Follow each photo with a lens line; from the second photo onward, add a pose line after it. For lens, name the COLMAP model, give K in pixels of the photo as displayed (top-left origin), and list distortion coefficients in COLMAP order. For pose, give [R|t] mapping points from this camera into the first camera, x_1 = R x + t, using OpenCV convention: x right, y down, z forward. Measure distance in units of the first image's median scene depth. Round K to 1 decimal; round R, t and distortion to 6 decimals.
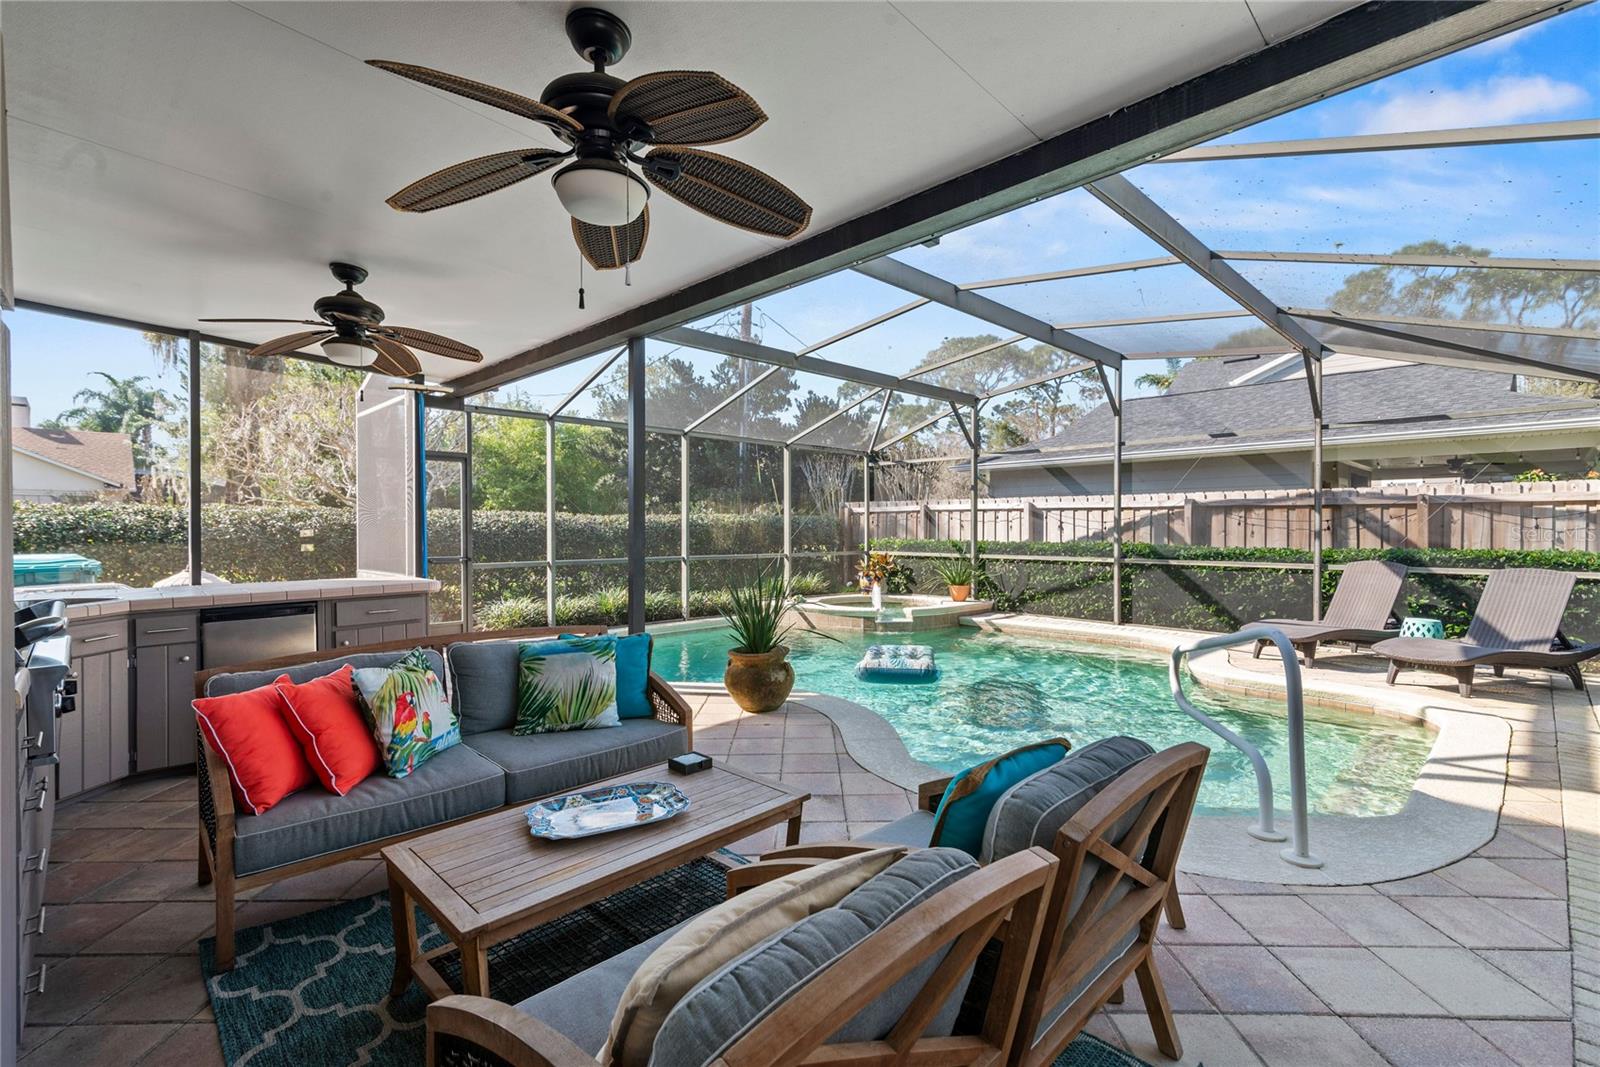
lens RADIAL K [[736.2, 0, 798.7], [0, 736.2, 529.1], [0, 0, 1]] dist [-0.002239, -0.000348]
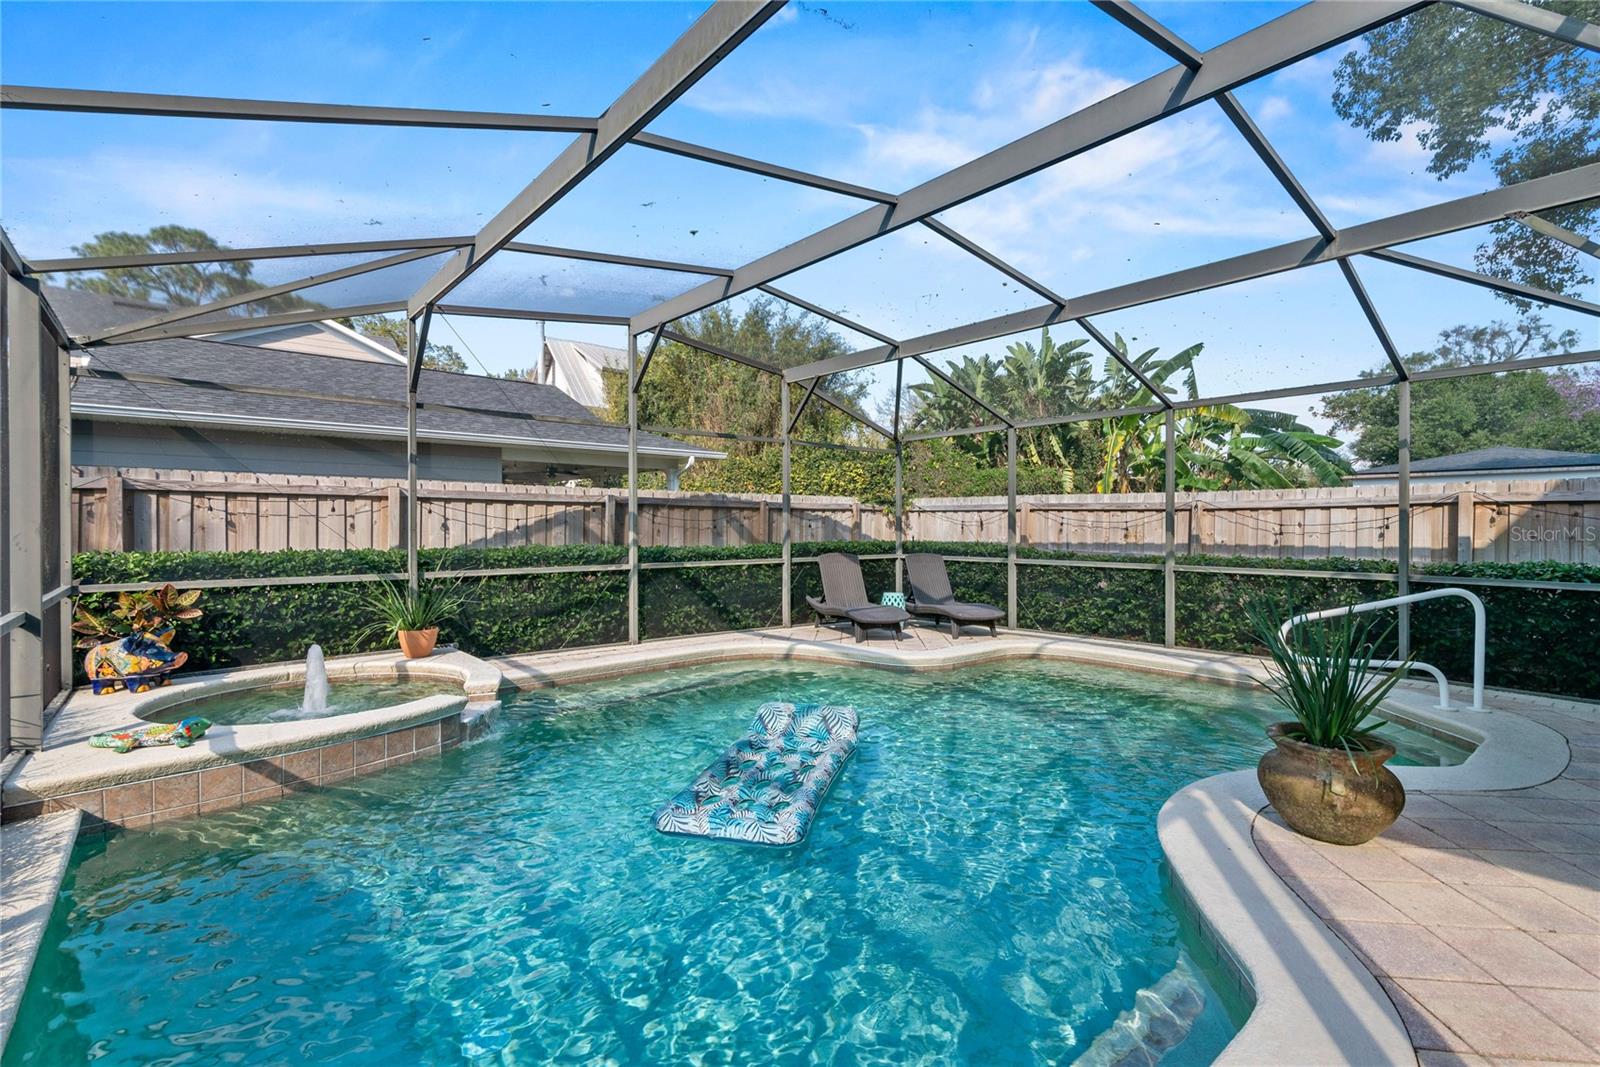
lens RADIAL K [[736.2, 0, 798.7], [0, 736.2, 529.1], [0, 0, 1]] dist [-0.002239, -0.000348]
pose [[0.051288, -0.006216, 0.998665, -0.332431], [-0.000026, 0.999981, 0.006225, -0.004628], [-0.998684, -0.000345, 0.051287, 0.667576]]
